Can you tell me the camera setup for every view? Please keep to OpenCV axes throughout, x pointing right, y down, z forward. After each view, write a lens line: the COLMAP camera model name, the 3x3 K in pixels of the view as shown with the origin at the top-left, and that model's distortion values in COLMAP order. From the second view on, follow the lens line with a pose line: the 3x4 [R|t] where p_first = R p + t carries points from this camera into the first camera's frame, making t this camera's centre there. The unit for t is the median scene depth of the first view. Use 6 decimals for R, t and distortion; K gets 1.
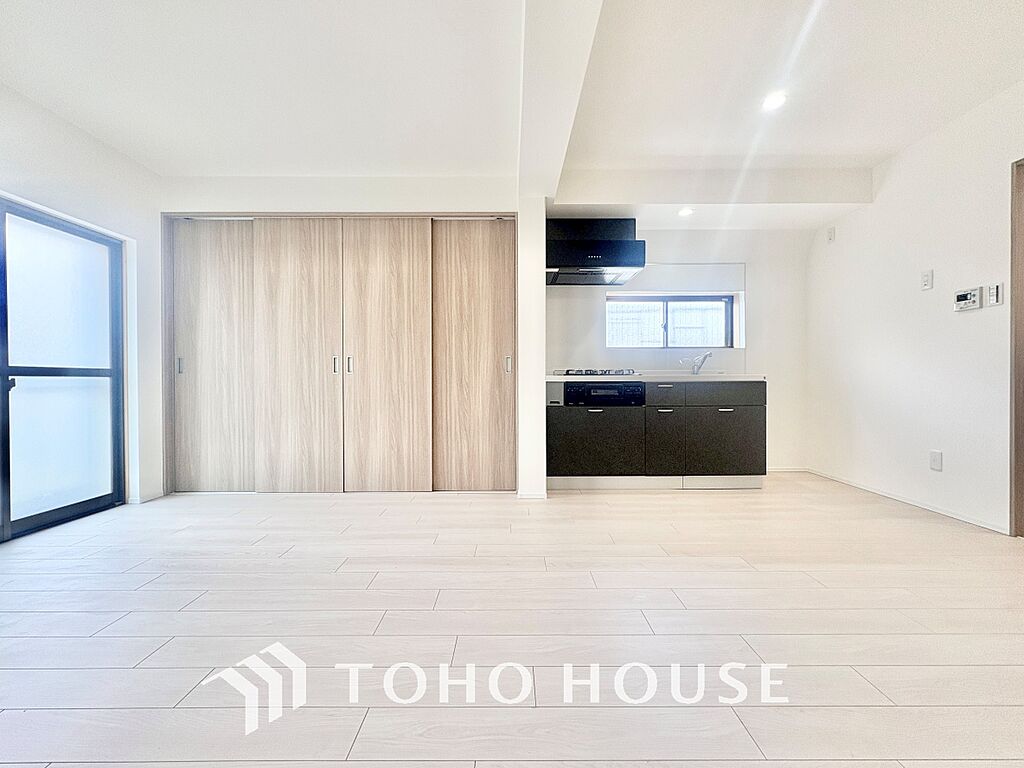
lens RADIAL K [[407.7, 0, 510.7], [0, 407.7, 382.8], [0, 0, 1]] dist [-0.000466, -0.000288]
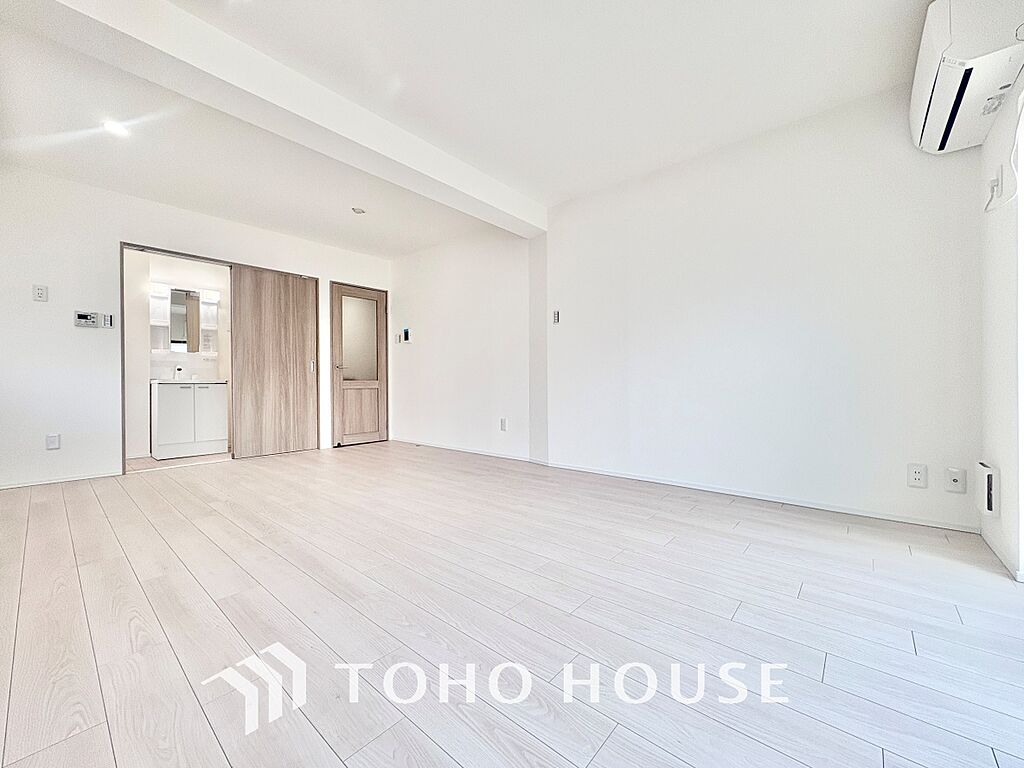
lens RADIAL K [[407.7, 0, 513.5], [0, 407.7, 382.2], [0, 0, 1]] dist [-0.000466, -0.000288]
pose [[-0.755056, 0.009894, 0.655585, -0.689788], [0.013854, 0.999904, 0.000866, 0.023480], [-0.655513, 0.009736, -0.755121, 0.851620]]
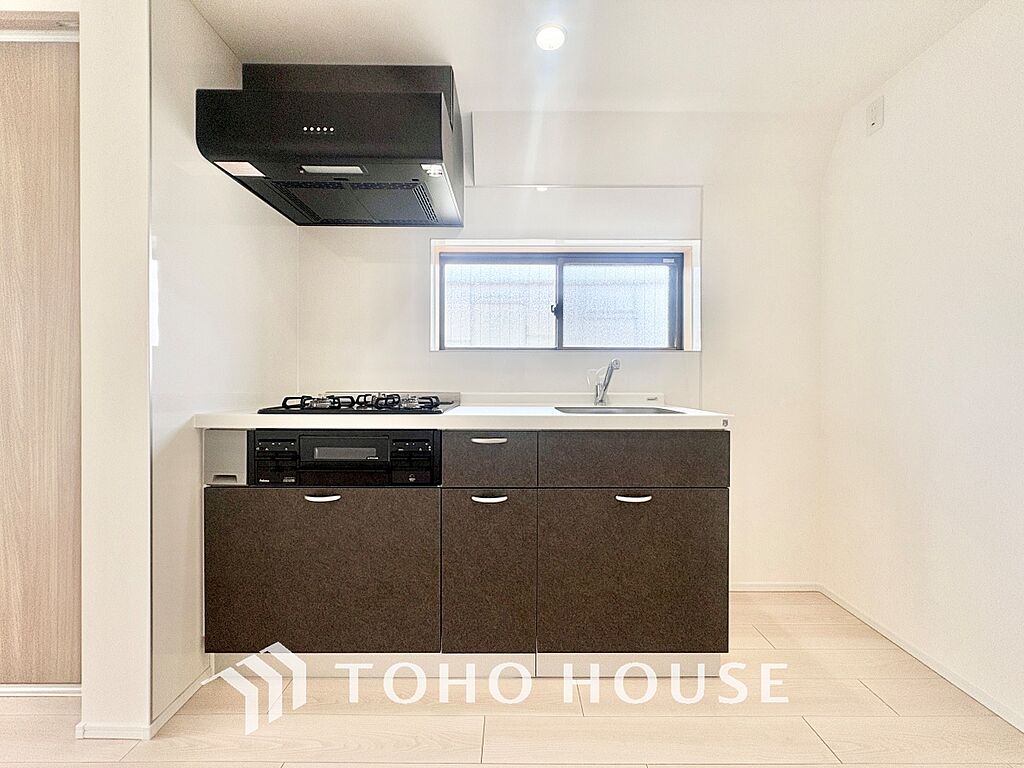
lens RADIAL K [[407.7, 0, 511.1], [0, 407.7, 384.0], [0, 0, 1]] dist [-0.000466, -0.000288]
pose [[0.999976, 0.006923, 0.000200, 0.401814], [-0.006923, 0.999976, -0.000212, -0.049896], [-0.000201, 0.000210, 1.000000, 0.580269]]
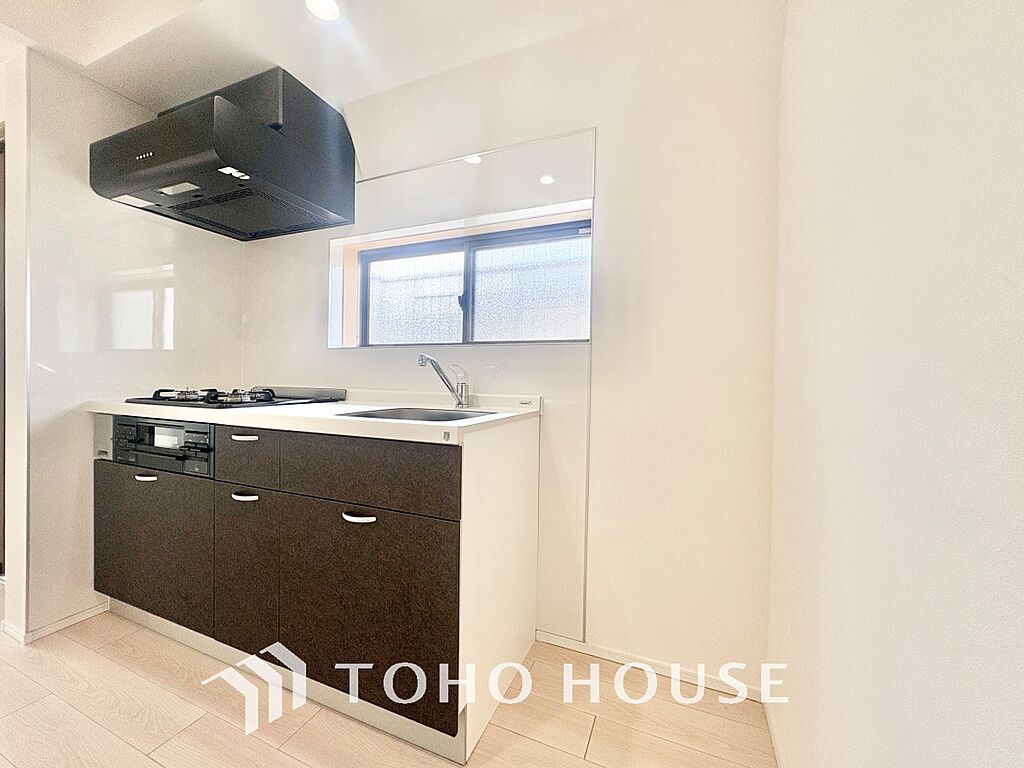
lens RADIAL K [[407.7, 0, 515.8], [0, 407.7, 384.0], [0, 0, 1]] dist [-0.000466, -0.000288]
pose [[0.920719, 0.024243, -0.389472, 0.793563], [-0.022685, 0.999706, 0.008600, -0.055879], [0.389566, 0.000917, 0.920998, 0.725756]]
